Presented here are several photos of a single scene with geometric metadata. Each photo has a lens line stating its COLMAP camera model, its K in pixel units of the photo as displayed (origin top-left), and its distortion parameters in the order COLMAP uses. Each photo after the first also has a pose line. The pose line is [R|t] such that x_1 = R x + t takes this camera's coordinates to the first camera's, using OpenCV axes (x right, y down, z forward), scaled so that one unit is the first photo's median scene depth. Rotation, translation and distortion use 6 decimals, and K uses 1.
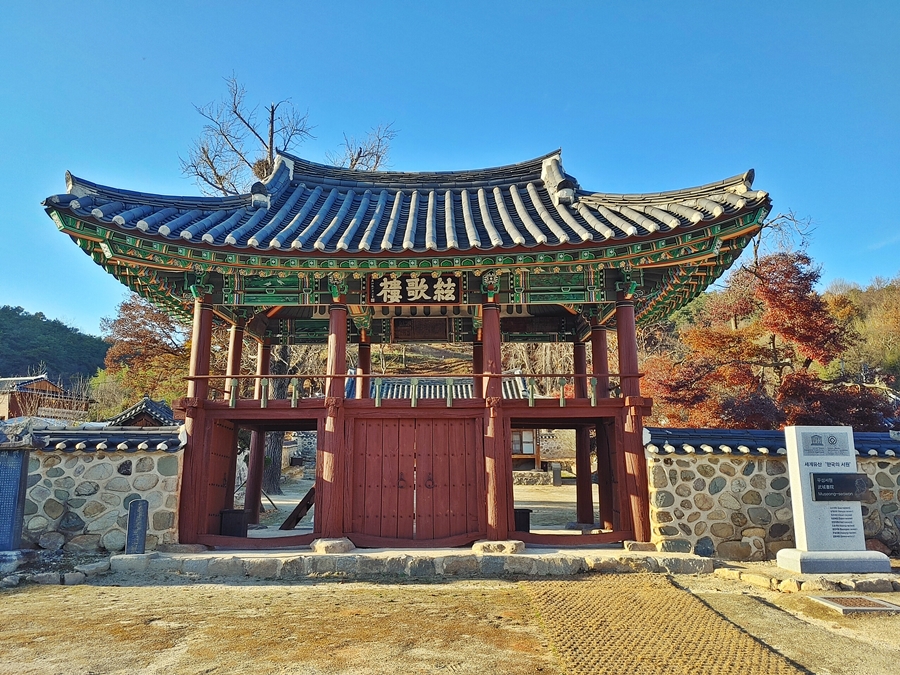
lens RADIAL K [[701.8, 0, 451.9], [0, 701.8, 336.2], [0, 0, 1]] dist [0.055372, -0.038961]
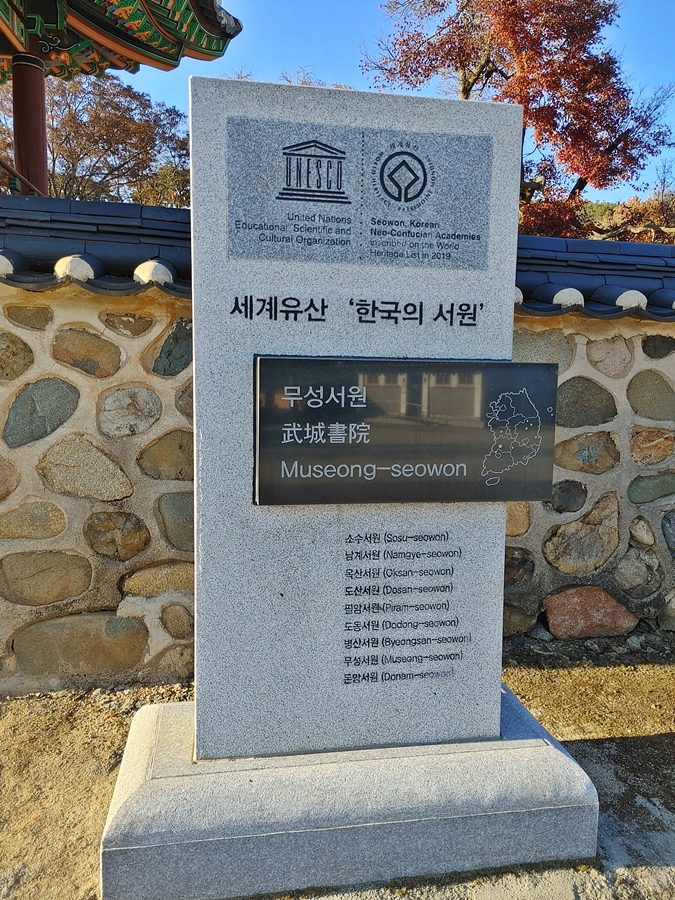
lens RADIAL K [[701.8, 0, 333.7], [0, 701.8, 443.6], [0, 0, 1]] dist [0.055372, -0.038961]
pose [[0.995675, 0.008361, 0.092530, 0.454816], [-0.033309, 0.961859, 0.271510, 0.147782], [-0.086731, -0.273418, 0.957977, 0.737007]]
